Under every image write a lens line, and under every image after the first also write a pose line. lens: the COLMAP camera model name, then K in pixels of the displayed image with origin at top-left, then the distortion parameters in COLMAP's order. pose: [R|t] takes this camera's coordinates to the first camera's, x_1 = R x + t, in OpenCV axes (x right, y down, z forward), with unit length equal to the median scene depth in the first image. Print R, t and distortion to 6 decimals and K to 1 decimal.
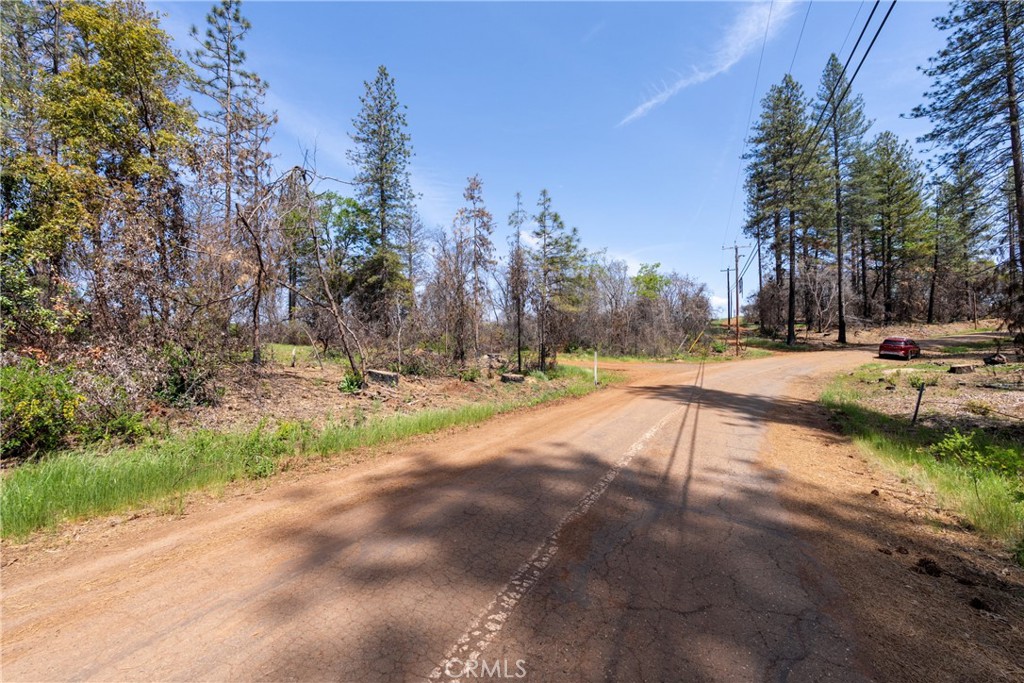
lens RADIAL K [[452.7, 0, 512.0], [0, 452.7, 341.5], [0, 0, 1]] dist [0.001126, -0.000503]
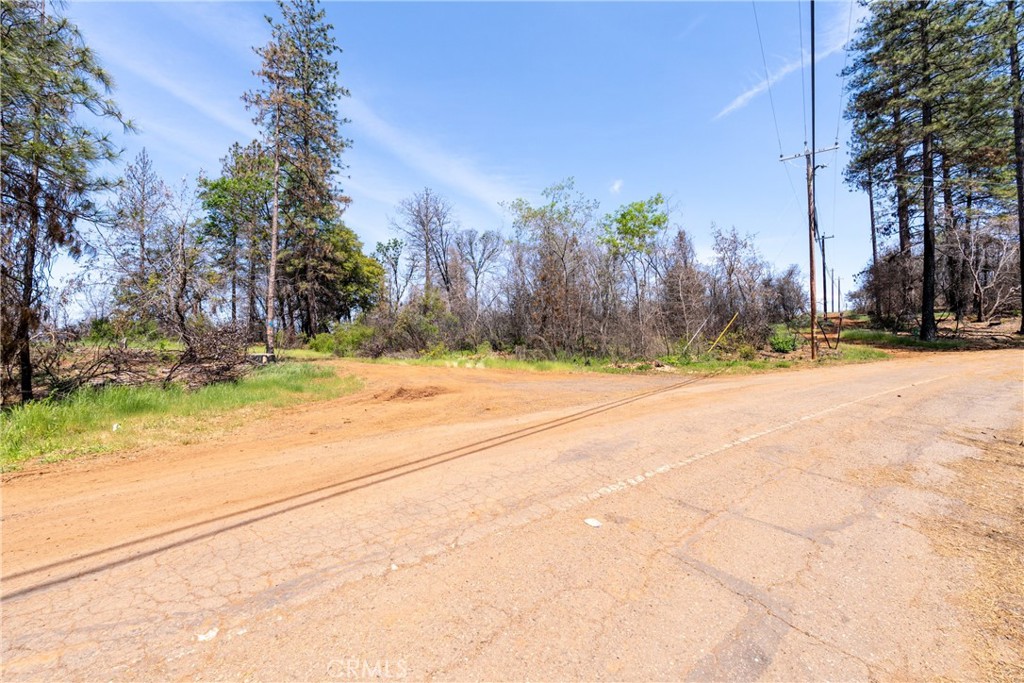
lens RADIAL K [[452.7, 0, 512.0], [0, 452.7, 341.5], [0, 0, 1]] dist [0.001126, -0.000503]
pose [[0.982672, -0.009949, -0.185085, 0.164359], [0.008199, 0.999914, -0.010217, 0.009327], [0.185171, 0.008523, 0.982669, 0.273208]]
